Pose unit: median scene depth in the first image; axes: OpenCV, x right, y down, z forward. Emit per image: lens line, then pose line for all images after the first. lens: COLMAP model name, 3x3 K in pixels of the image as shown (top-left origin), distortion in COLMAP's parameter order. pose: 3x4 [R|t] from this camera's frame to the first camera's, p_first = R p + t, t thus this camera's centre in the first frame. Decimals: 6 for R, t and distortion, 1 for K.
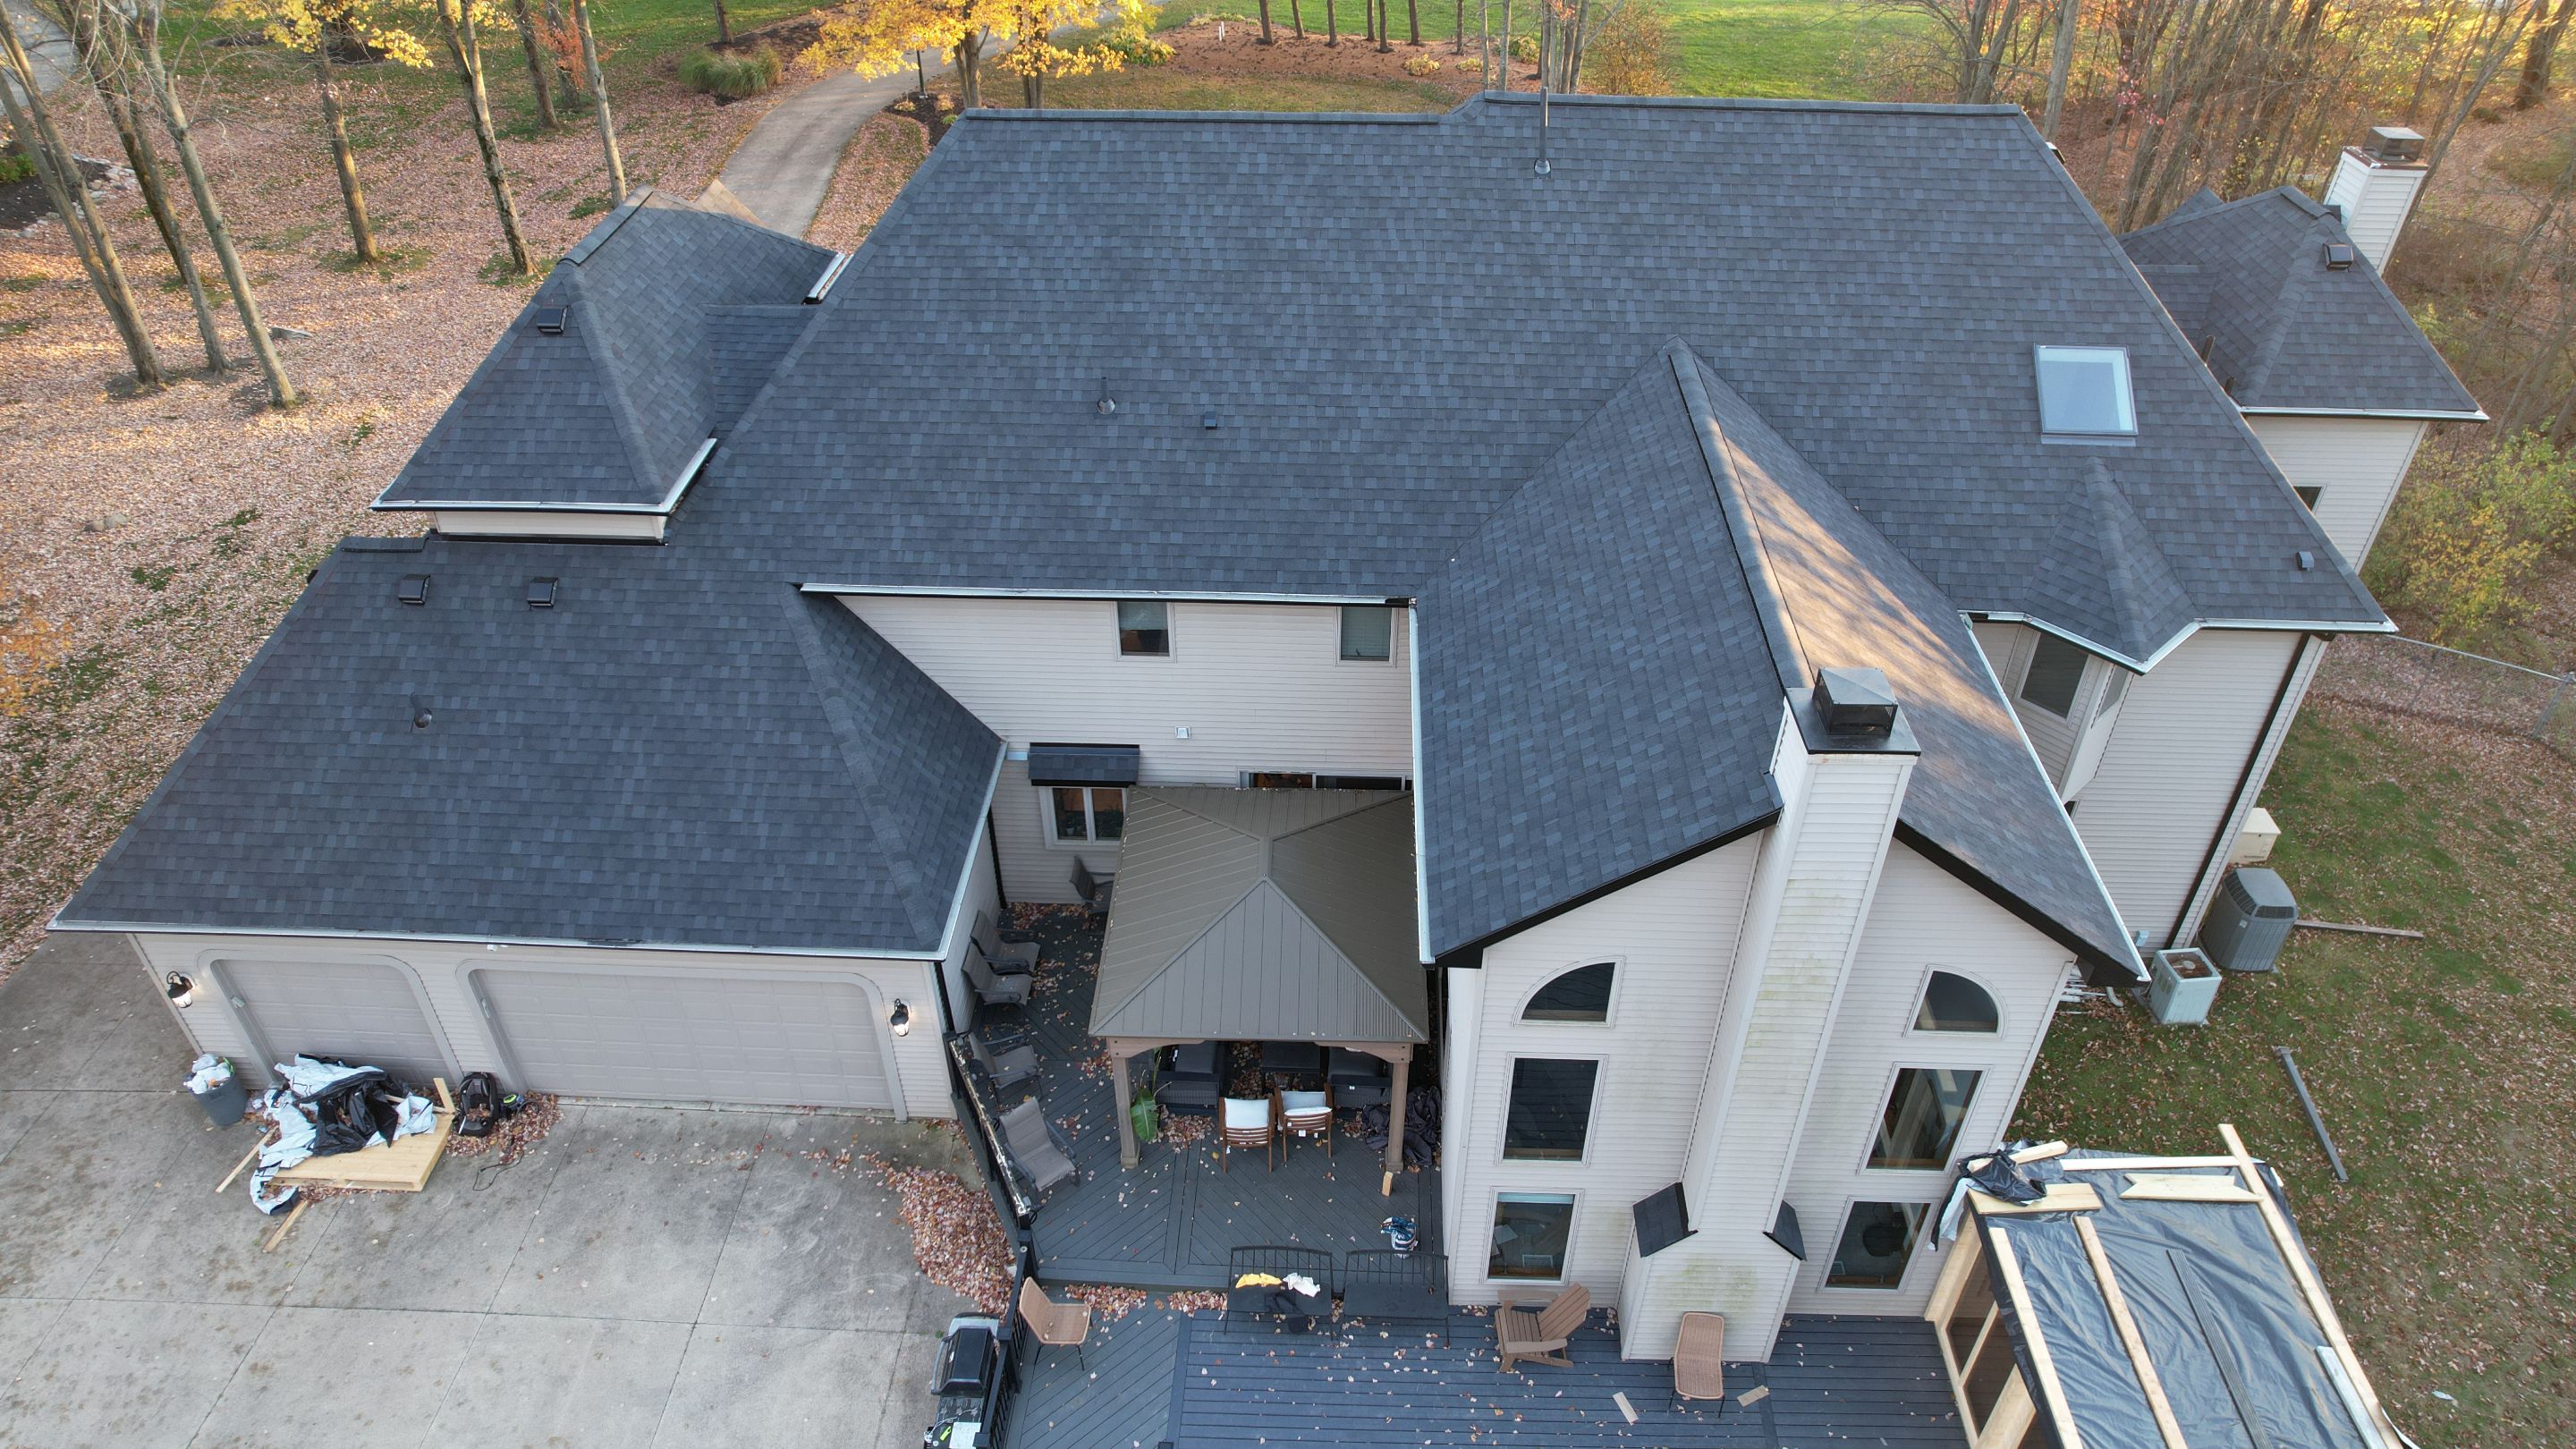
lens RADIAL K [[1648.5, 0, 1288.0], [0, 1648.5, 724.5], [0, 0, 1]] dist [-0.084989, 0.076765]
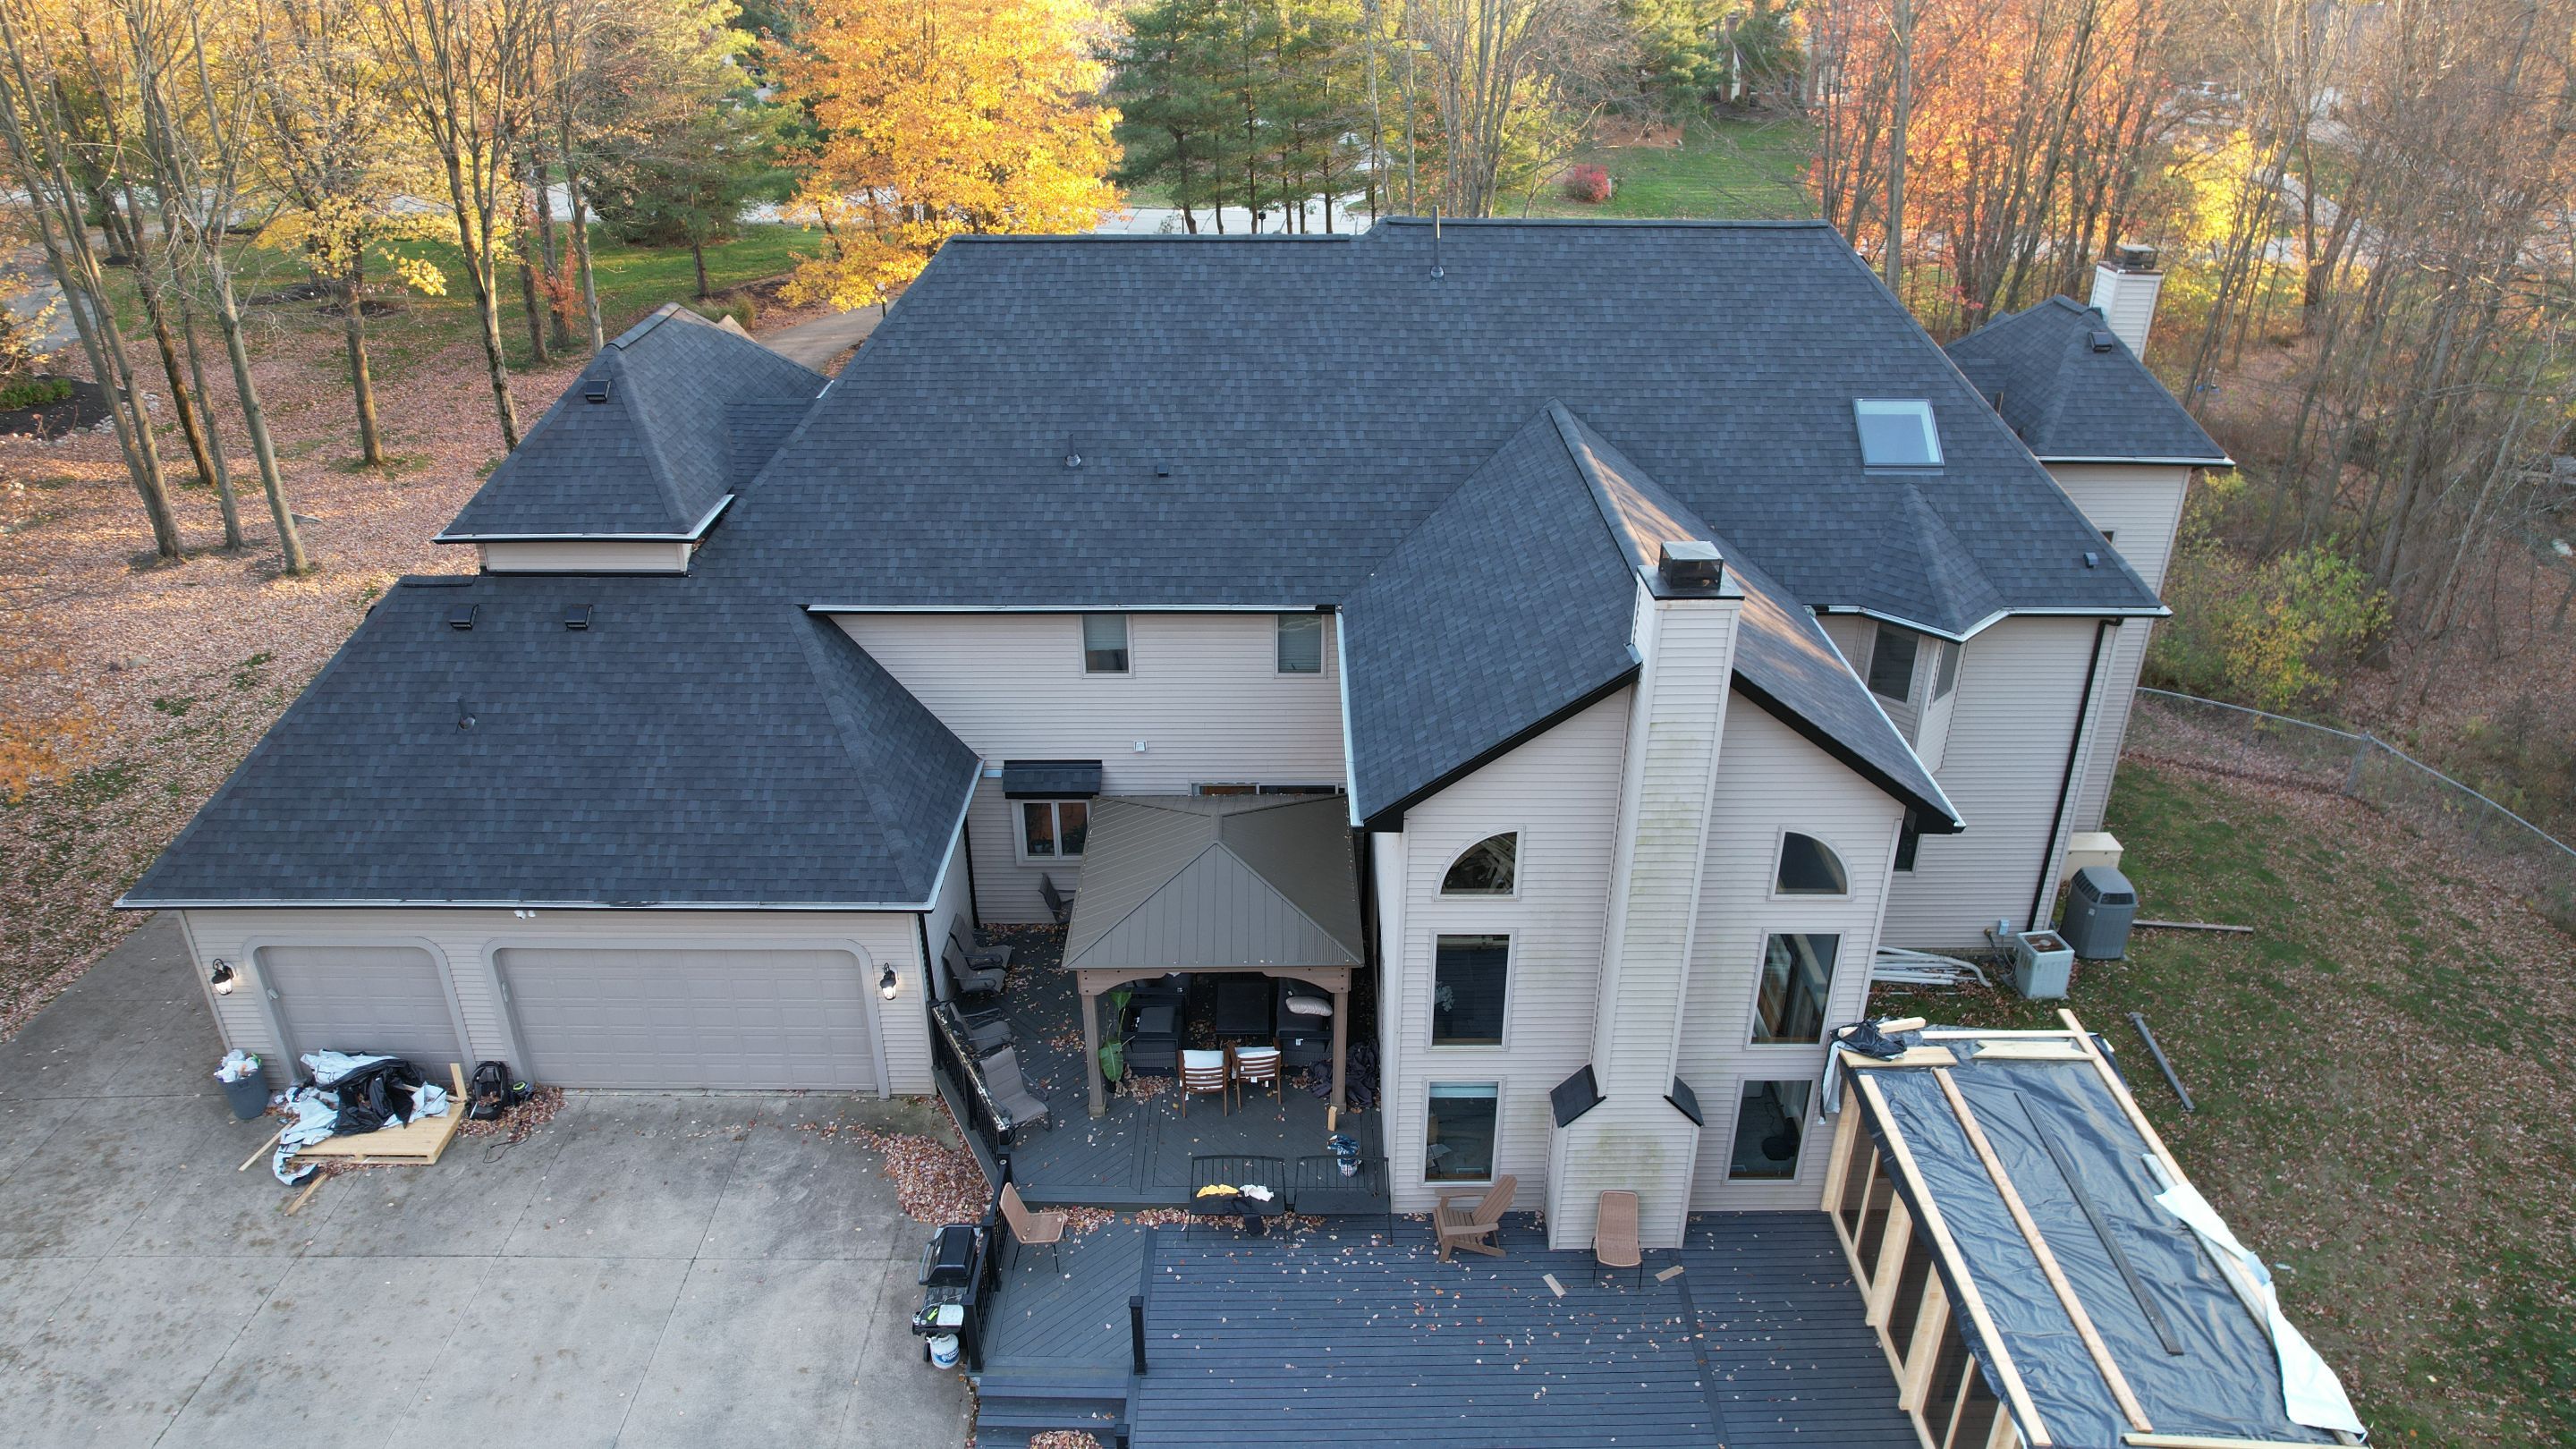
lens RADIAL K [[1648.5, 0, 1288.0], [0, 1648.5, 724.5], [0, 0, 1]] dist [-0.084989, 0.076765]
pose [[0.999078, -0.019237, 0.038375, -0.006146], [0.025733, 0.983921, -0.176740, 0.204206], [-0.034358, 0.177565, 0.983509, -0.125126]]
